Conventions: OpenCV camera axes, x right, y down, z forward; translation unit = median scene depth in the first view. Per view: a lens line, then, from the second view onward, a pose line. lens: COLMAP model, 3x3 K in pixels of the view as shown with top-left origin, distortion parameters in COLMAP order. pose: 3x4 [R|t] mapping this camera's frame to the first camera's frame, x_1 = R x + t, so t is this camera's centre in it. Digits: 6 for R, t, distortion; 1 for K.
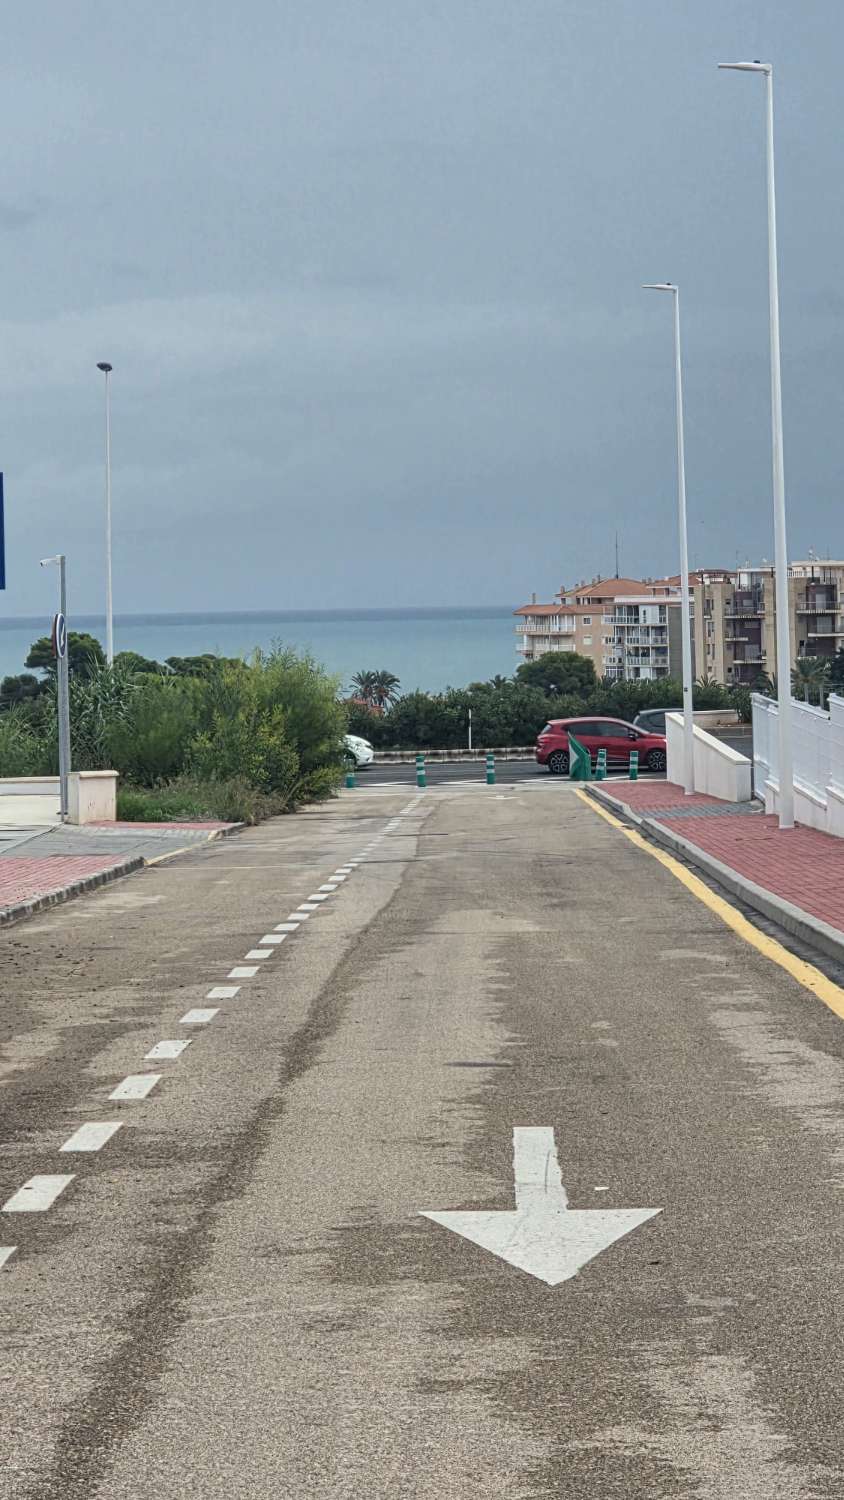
lens RADIAL K [[4997.8, 0, 422.0], [0, 4997.8, 750.0], [0, 0, 1]] dist [-0.154585, 0.000000]
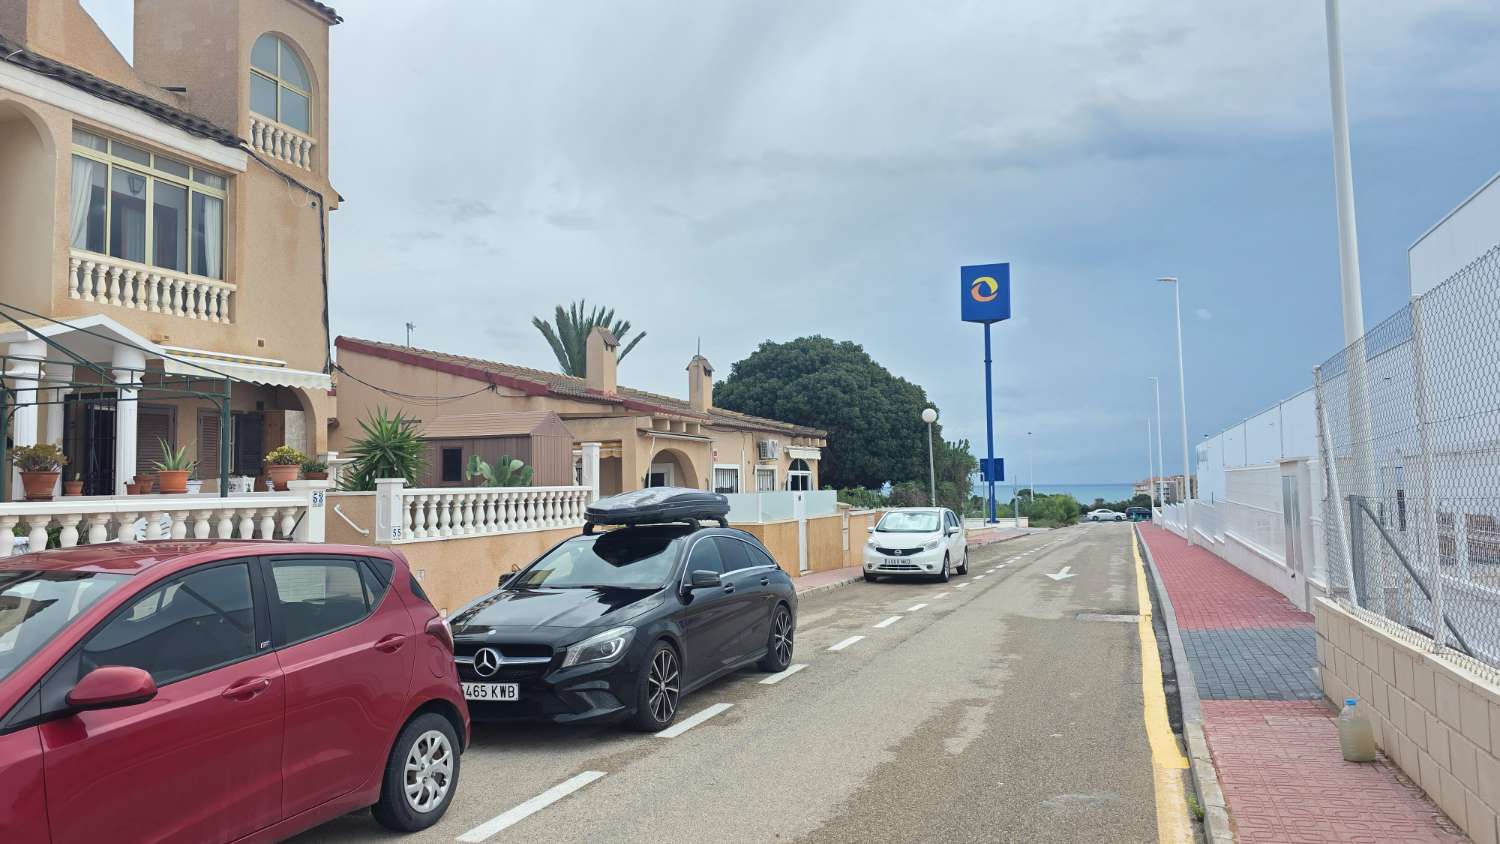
lens RADIAL K [[1071.2, 0, 752.7], [0, 1071.2, 409.6], [0, 0, 1]] dist [0.079883, -0.084619]
pose [[0.949177, -0.016068, -0.314333, 0.018035], [-0.014139, 0.995511, -0.093583, 0.001707], [0.314425, 0.093271, 0.944689, -0.120243]]
